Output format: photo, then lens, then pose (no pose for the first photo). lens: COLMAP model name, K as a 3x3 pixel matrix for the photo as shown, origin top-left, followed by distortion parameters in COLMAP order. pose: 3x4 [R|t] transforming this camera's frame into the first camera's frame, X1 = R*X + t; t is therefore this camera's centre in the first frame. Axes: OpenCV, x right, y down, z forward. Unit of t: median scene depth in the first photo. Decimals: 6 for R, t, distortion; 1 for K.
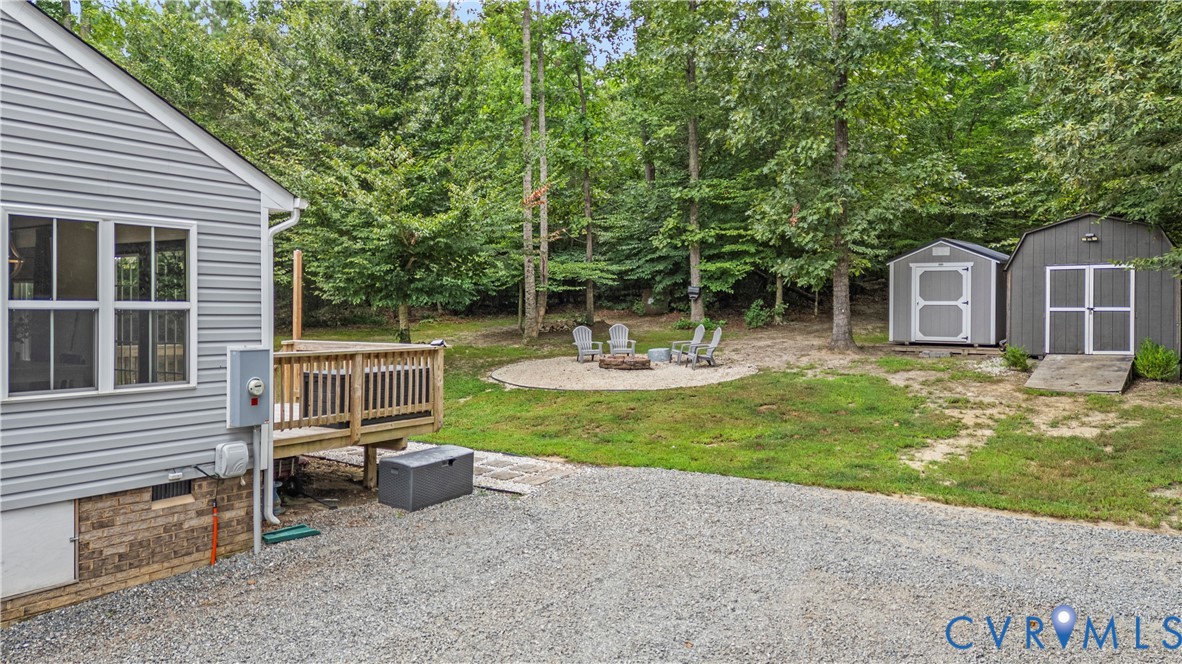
lens RADIAL K [[860.0, 0, 591.0], [0, 860.0, 332.0], [0, 0, 1]] dist [0.057462, -0.002948]
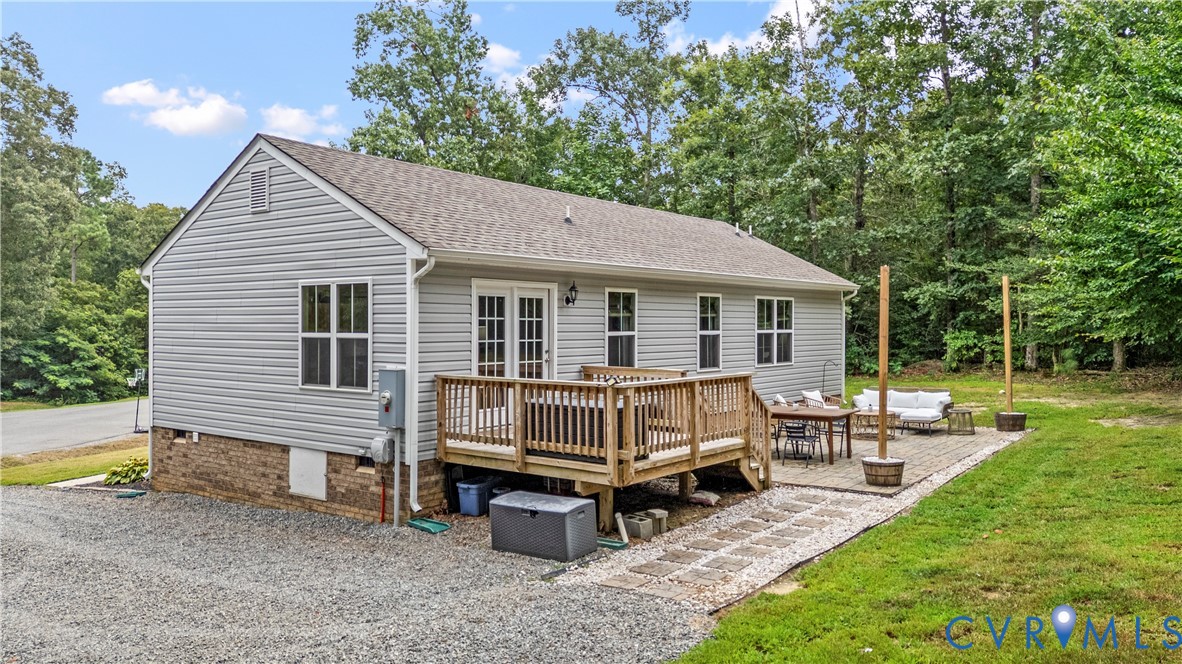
lens RADIAL K [[860.0, 0, 591.0], [0, 860.0, 332.0], [0, 0, 1]] dist [0.057462, -0.002948]
pose [[-0.059946, 0.006138, -0.998183, 0.949337], [-0.025111, 0.999655, 0.007655, -0.057128], [0.997886, 0.025525, -0.059771, 1.472560]]
